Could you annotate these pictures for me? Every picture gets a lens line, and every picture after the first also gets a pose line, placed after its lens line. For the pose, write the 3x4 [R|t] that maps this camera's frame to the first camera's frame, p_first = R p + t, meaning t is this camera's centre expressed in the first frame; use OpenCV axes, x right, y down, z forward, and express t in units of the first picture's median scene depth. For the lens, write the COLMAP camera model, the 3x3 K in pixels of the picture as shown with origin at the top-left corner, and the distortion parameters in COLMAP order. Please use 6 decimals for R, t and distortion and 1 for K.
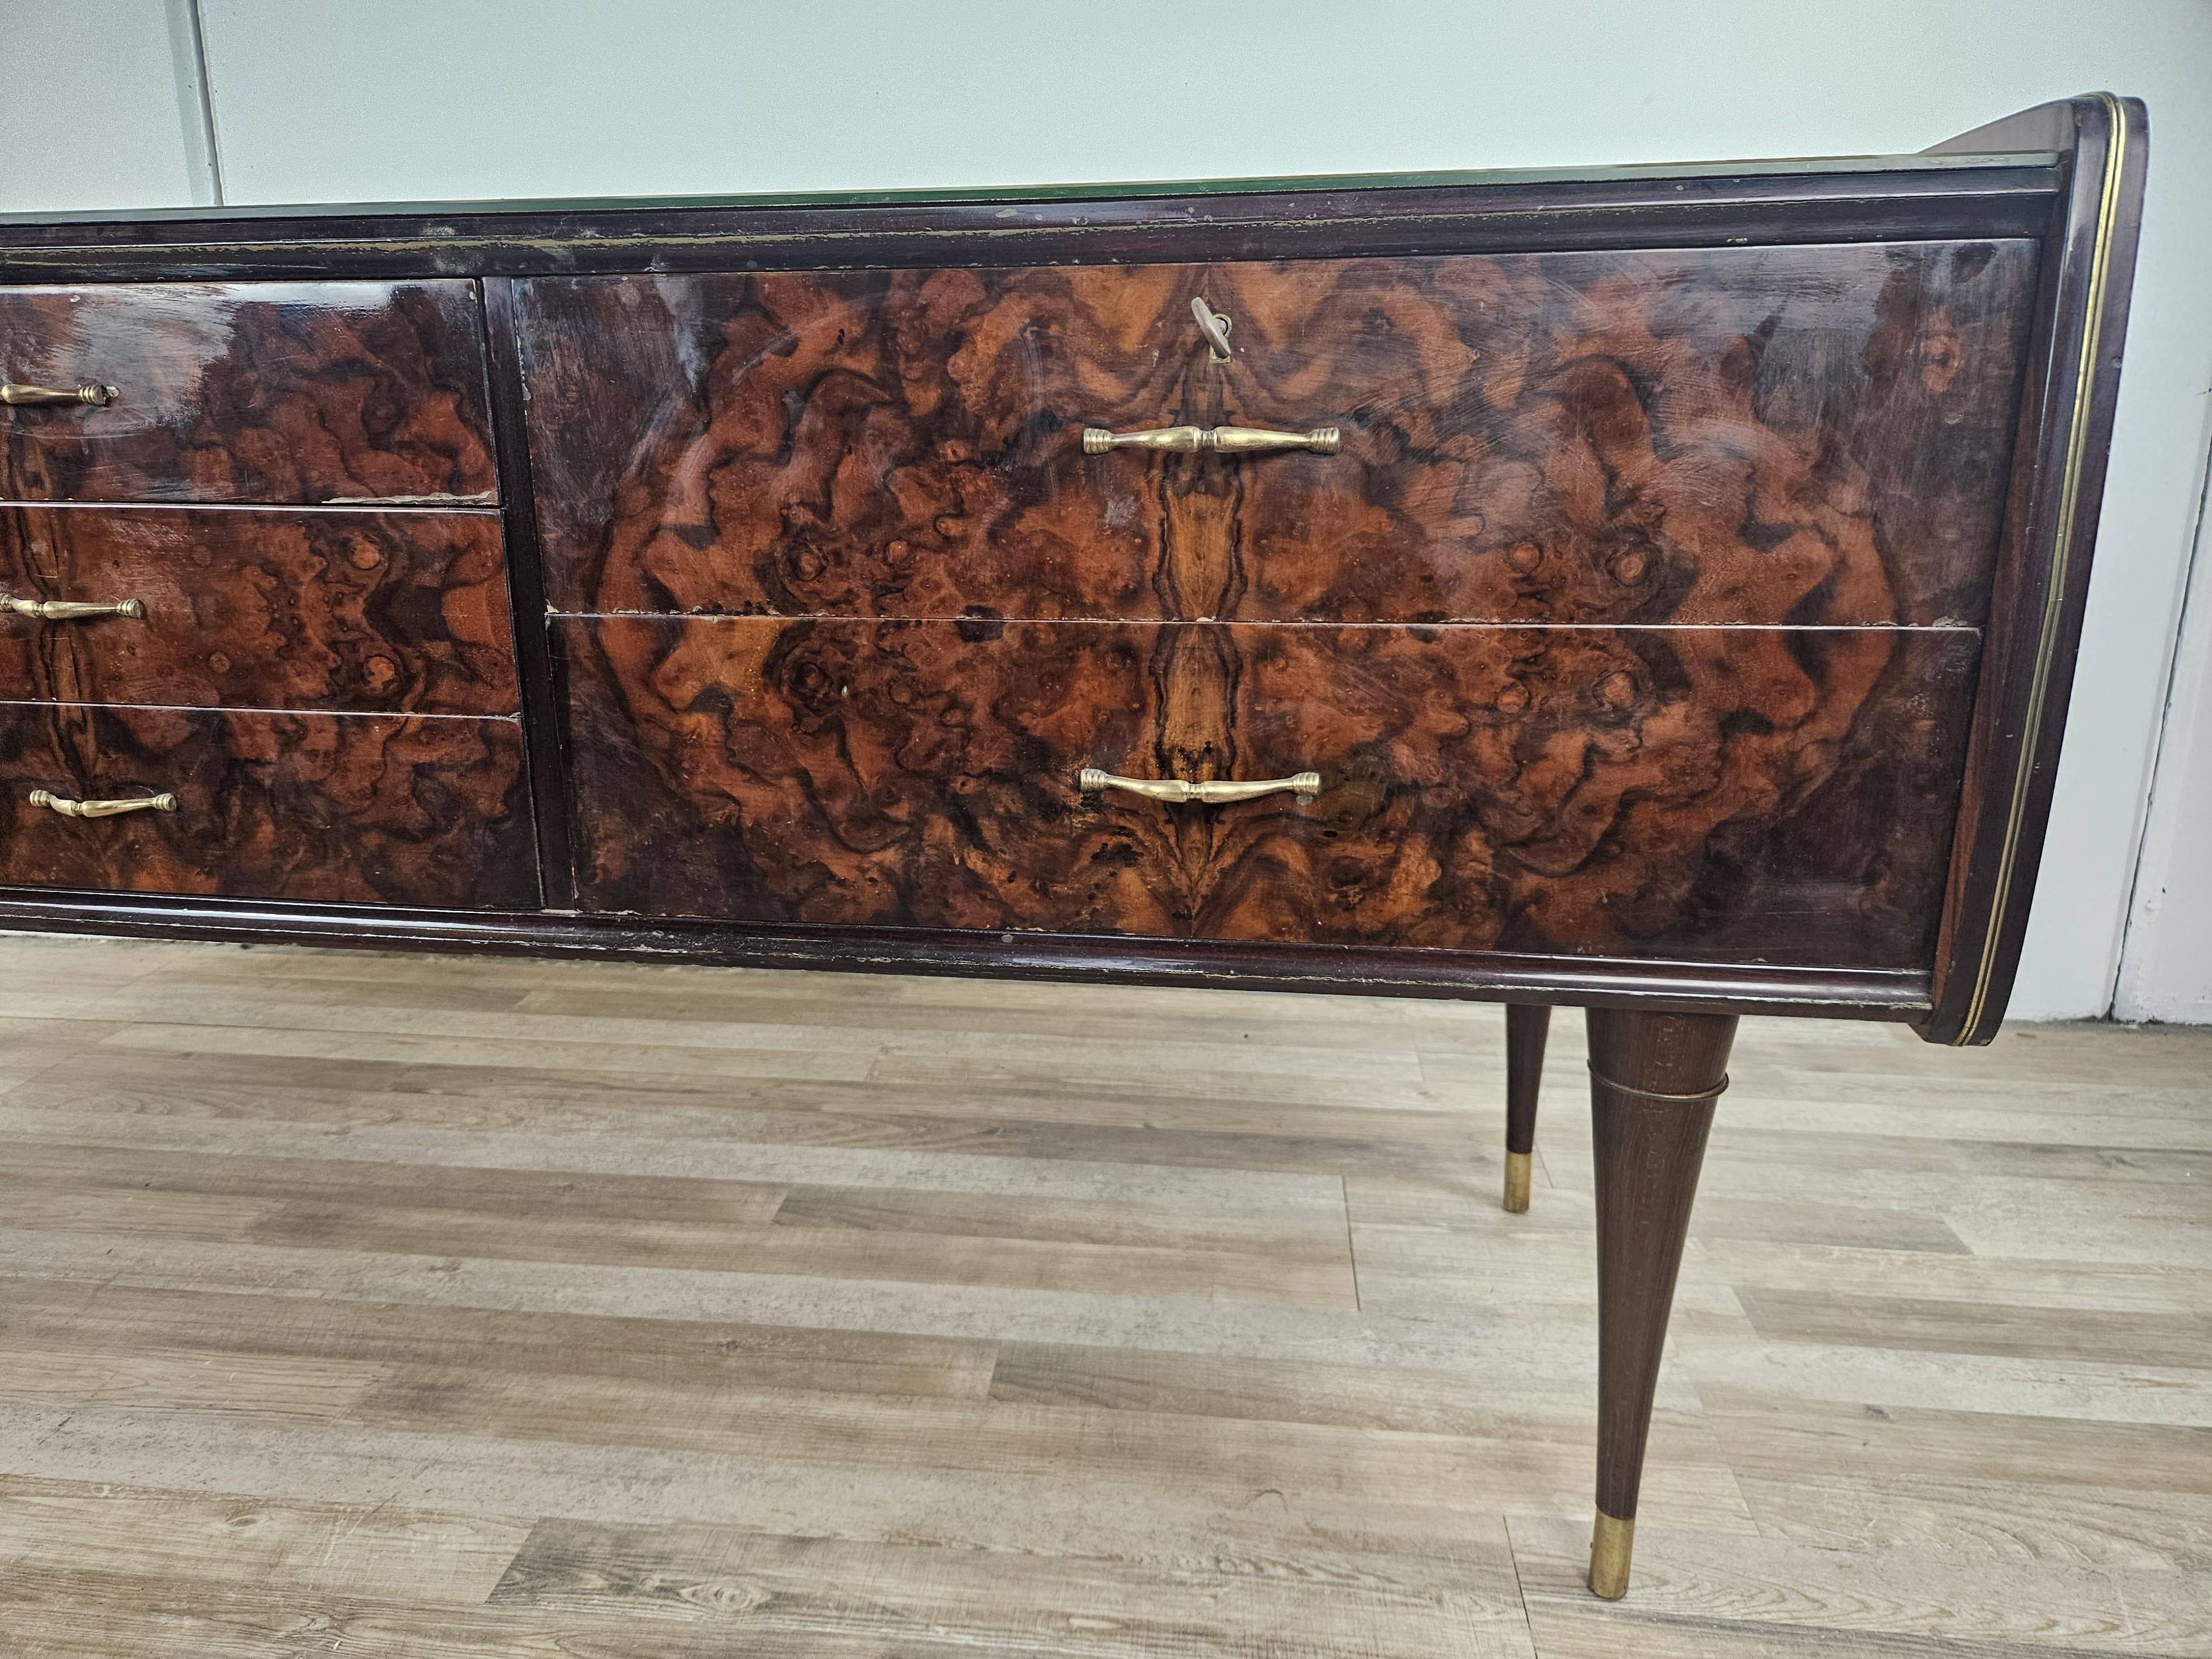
lens RADIAL K [[1491.8, 0, 1084.5], [0, 1491.8, 824.6], [0, 0, 1]] dist [0.062886, -0.065536]
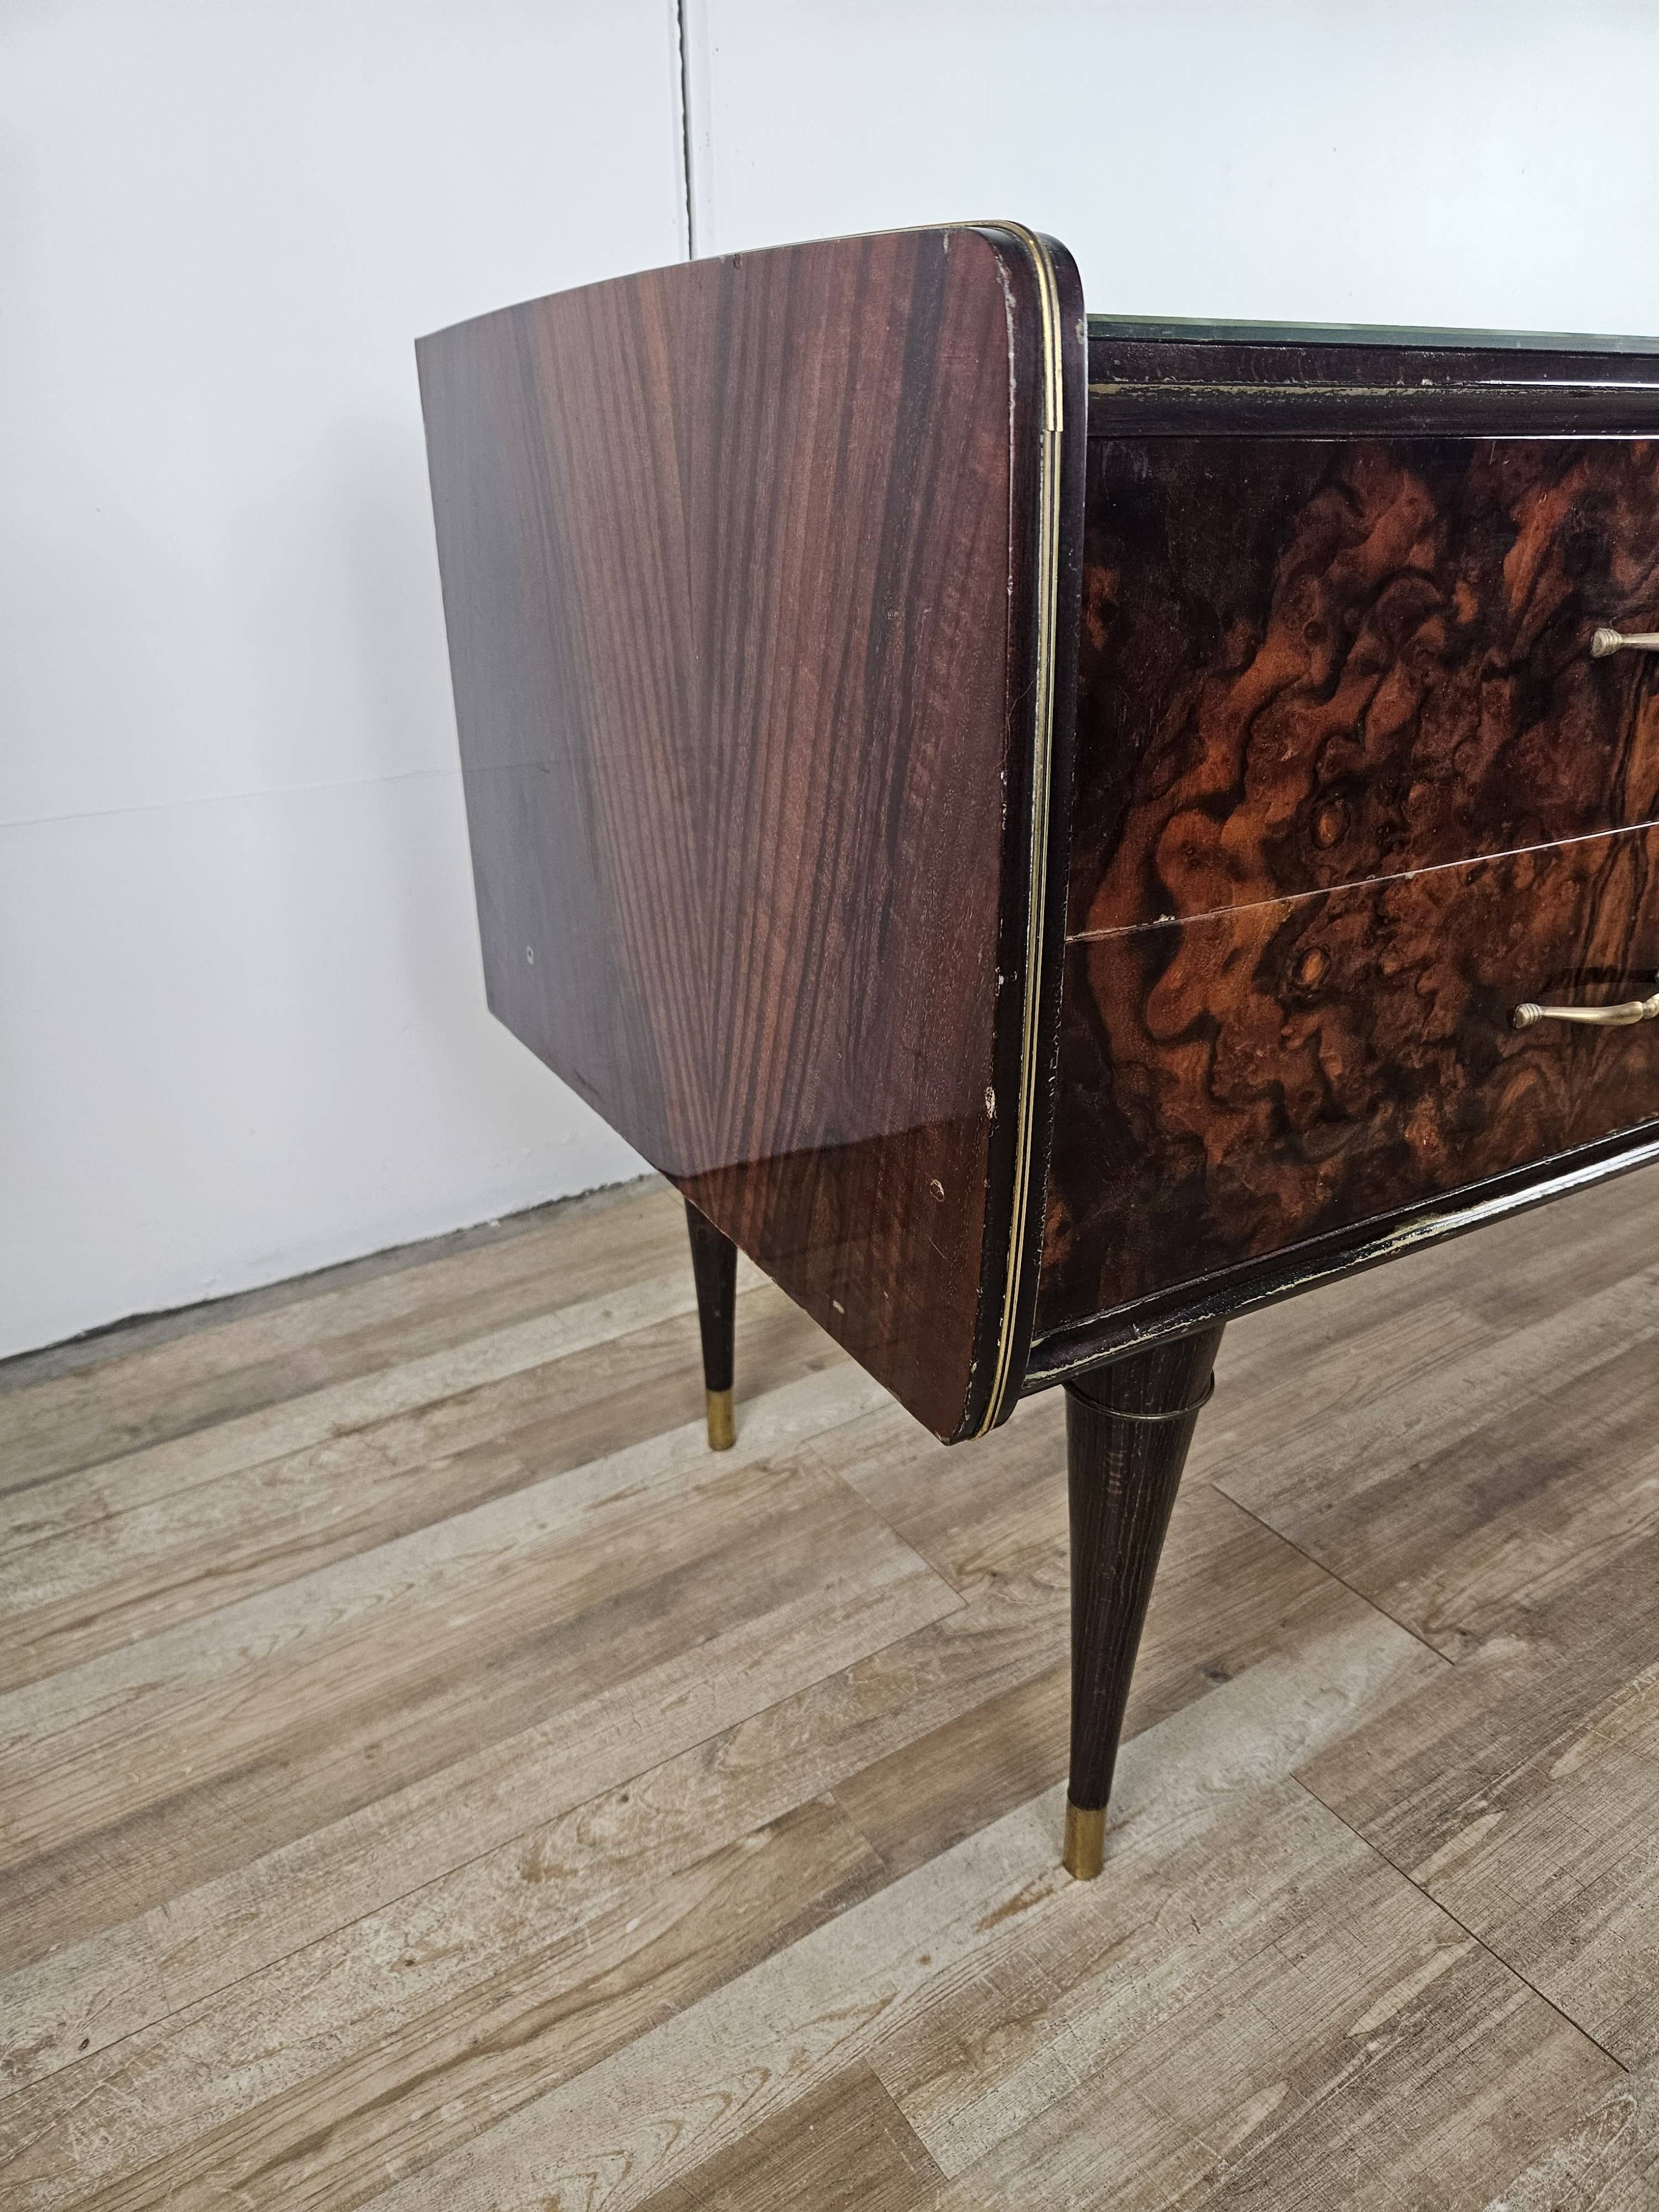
lens RADIAL K [[1491.8, 0, 838.3], [0, 1491.8, 1090.0], [0, 0, 1]] dist [0.062886, -0.065536]
pose [[0.771727, -0.264165, 0.578493, -2.455720], [0.171569, 0.962400, 0.210596, -0.313985], [-0.612373, -0.063271, 0.788033, 0.771929]]
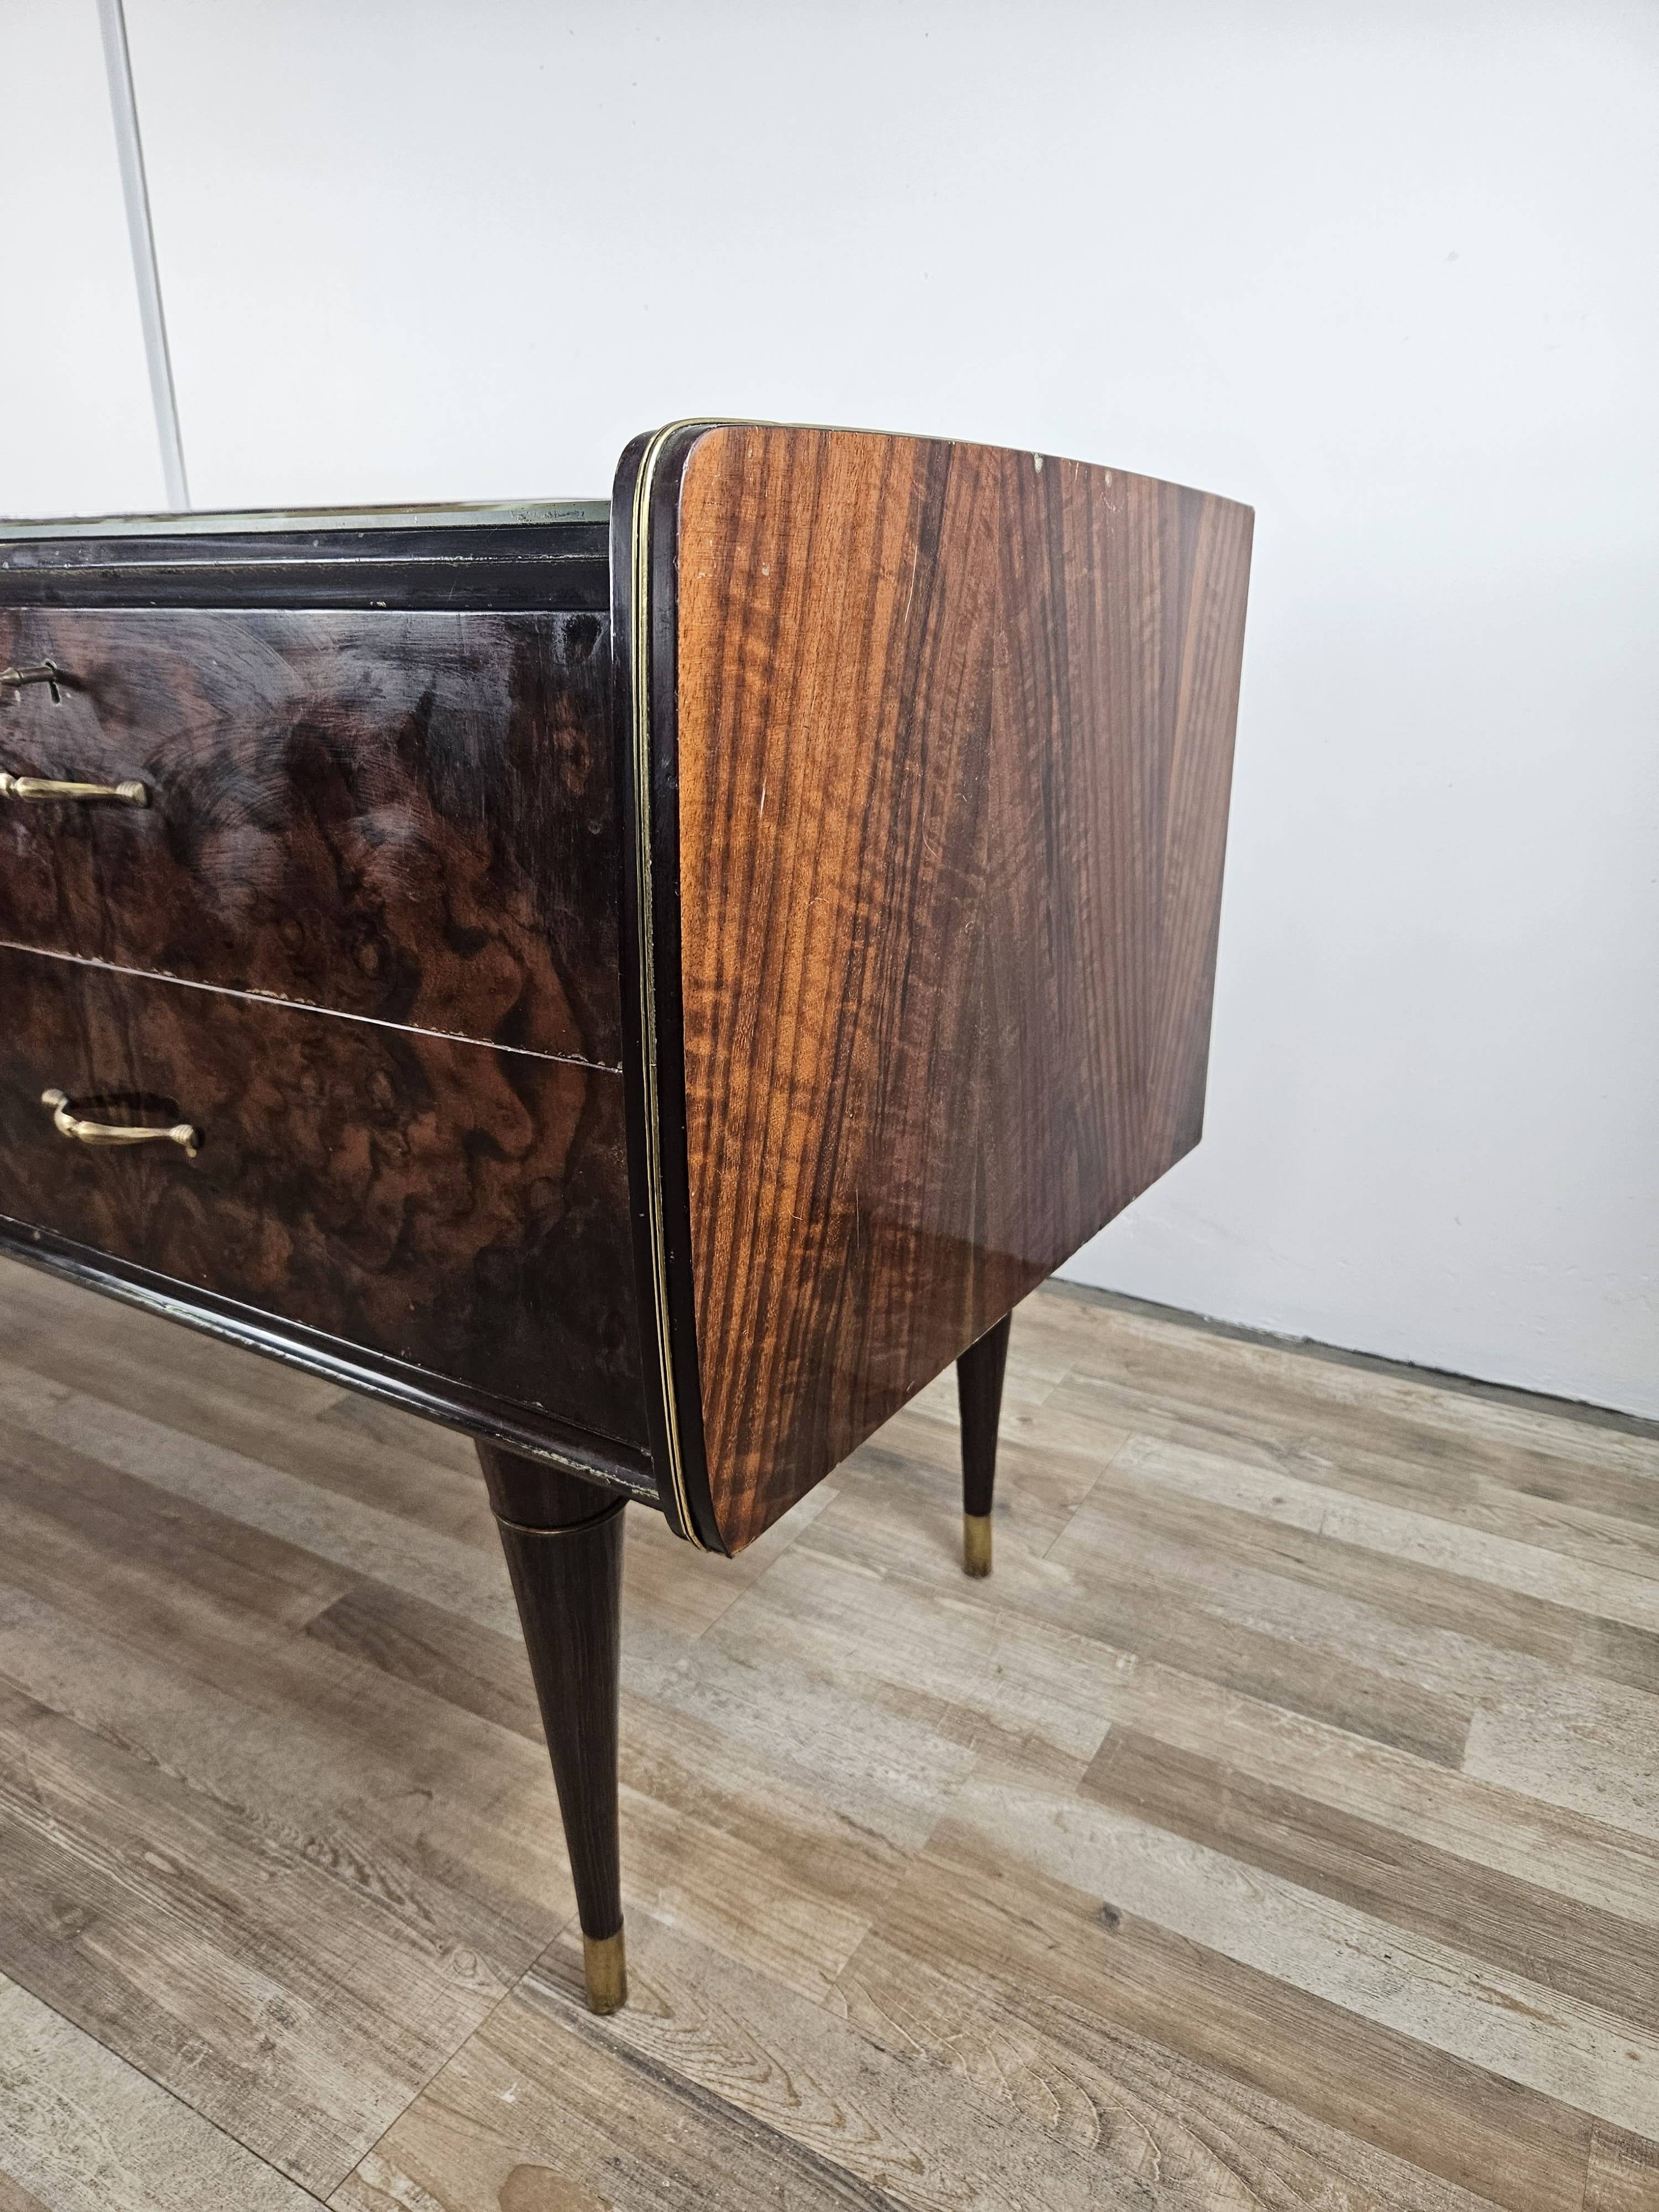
lens RADIAL K [[1489.4, 0, 835.0], [0, 1489.4, 1107.1], [0, 0, 1]] dist [0.048730, -0.041982]
pose [[0.916984, 0.132447, -0.376296, 0.881799], [-0.101154, 0.989645, 0.101832, -0.184454], [0.385887, -0.055314, 0.920886, 0.252568]]
